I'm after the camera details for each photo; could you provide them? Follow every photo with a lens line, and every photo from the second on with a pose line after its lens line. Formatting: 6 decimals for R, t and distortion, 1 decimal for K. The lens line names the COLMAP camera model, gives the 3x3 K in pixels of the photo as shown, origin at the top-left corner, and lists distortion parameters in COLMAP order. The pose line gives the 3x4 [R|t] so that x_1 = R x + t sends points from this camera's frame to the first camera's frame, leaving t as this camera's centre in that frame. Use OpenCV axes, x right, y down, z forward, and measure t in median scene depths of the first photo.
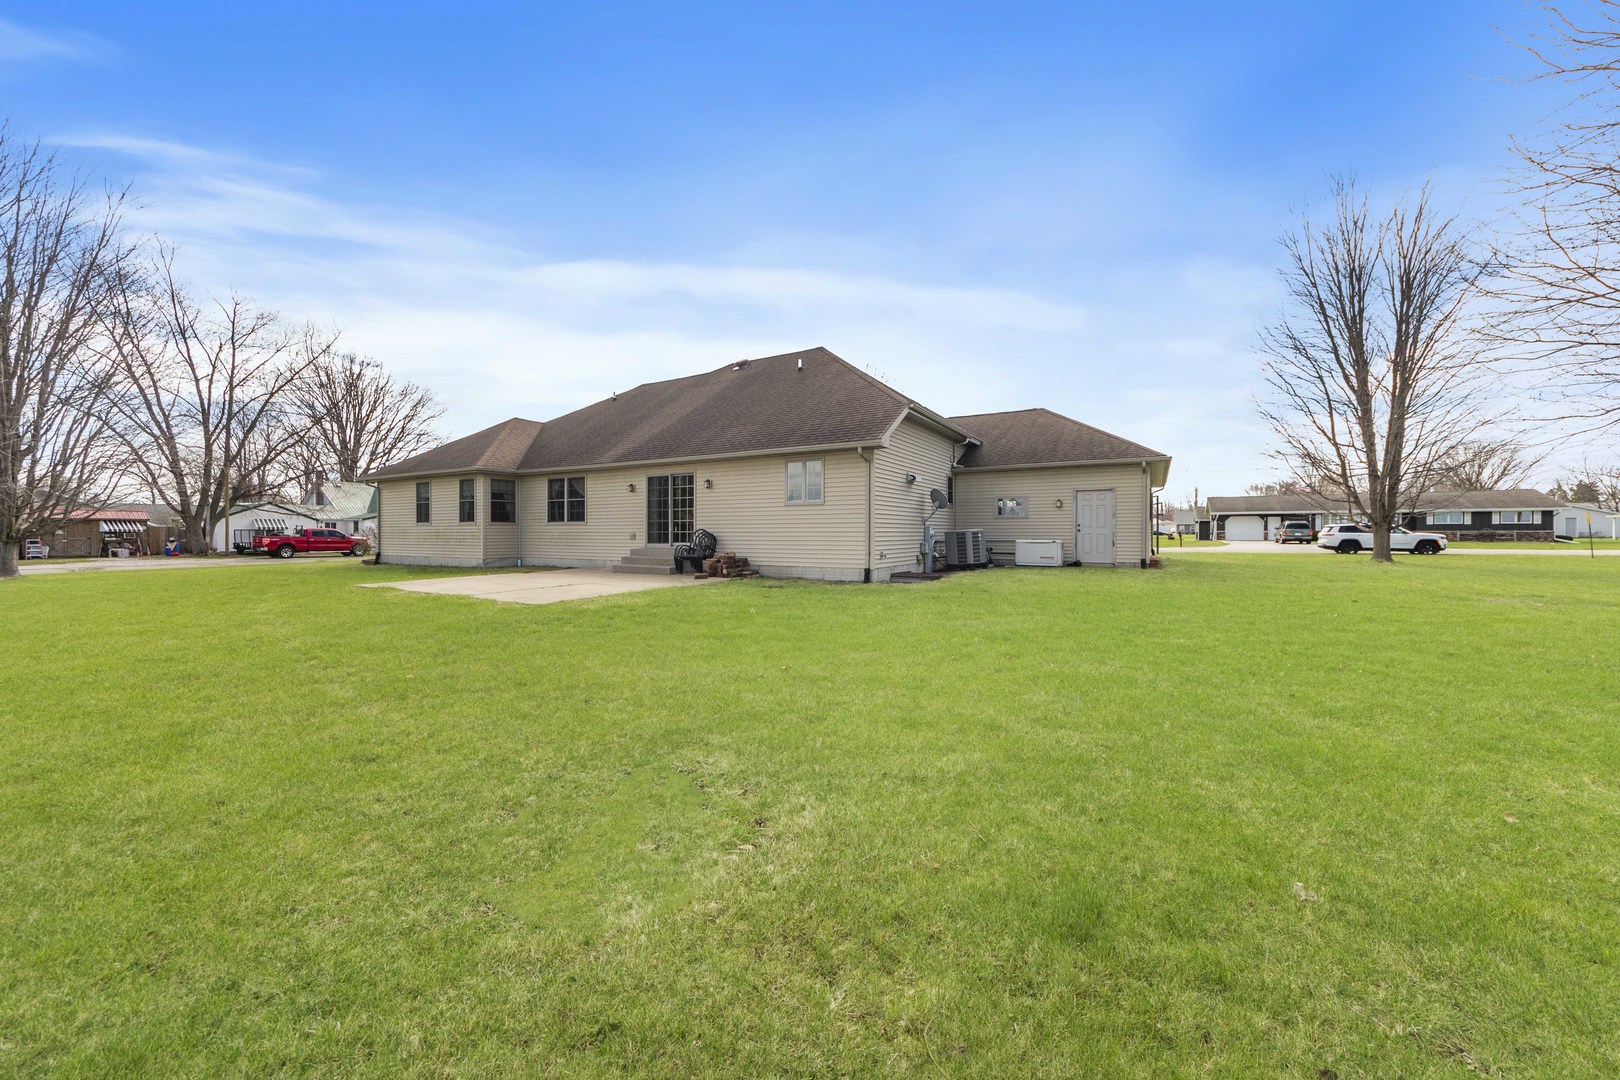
lens RADIAL K [[542.5, 0, 810.0], [0, 542.5, 540.0], [0, 0, 1]] dist [-0.000649, -0.000052]
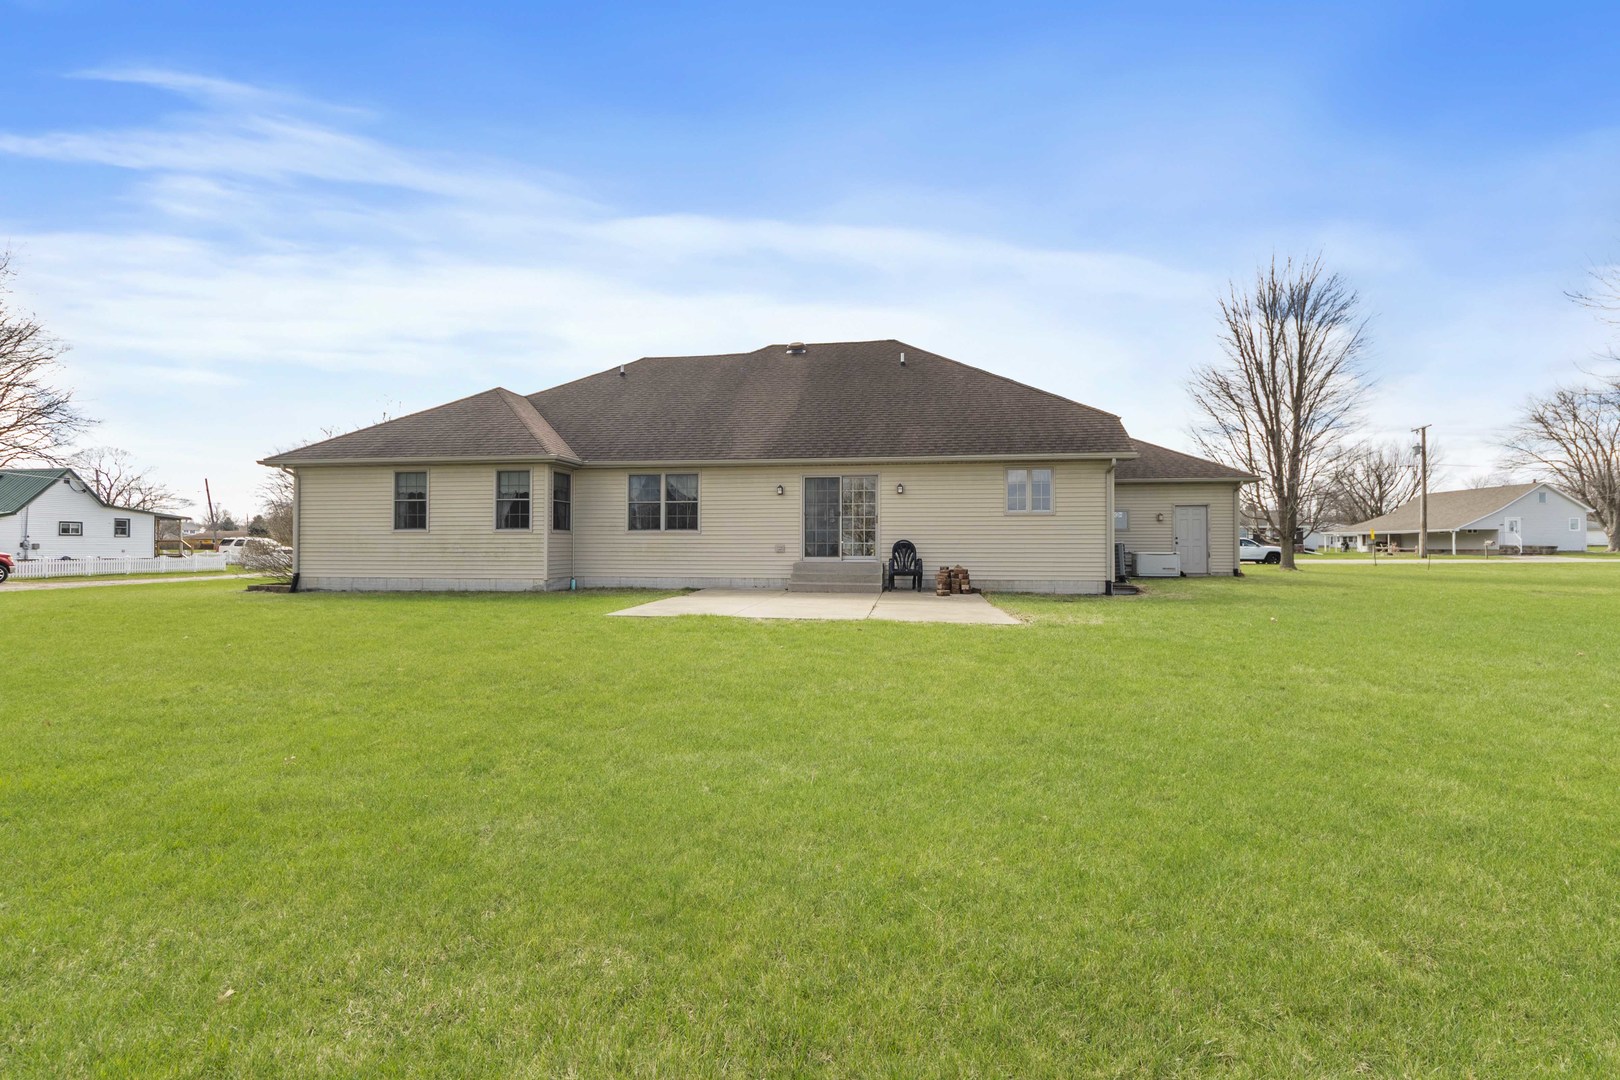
lens RADIAL K [[639.6, 0, 810.0], [0, 639.6, 540.0], [0, 0, 1]] dist [0.000967, 0.000055]
pose [[0.937955, 0.003984, 0.346733, -0.564550], [0.003658, 0.999765, -0.021384, 0.001146], [-0.346737, 0.021326, 0.937720, 0.064423]]
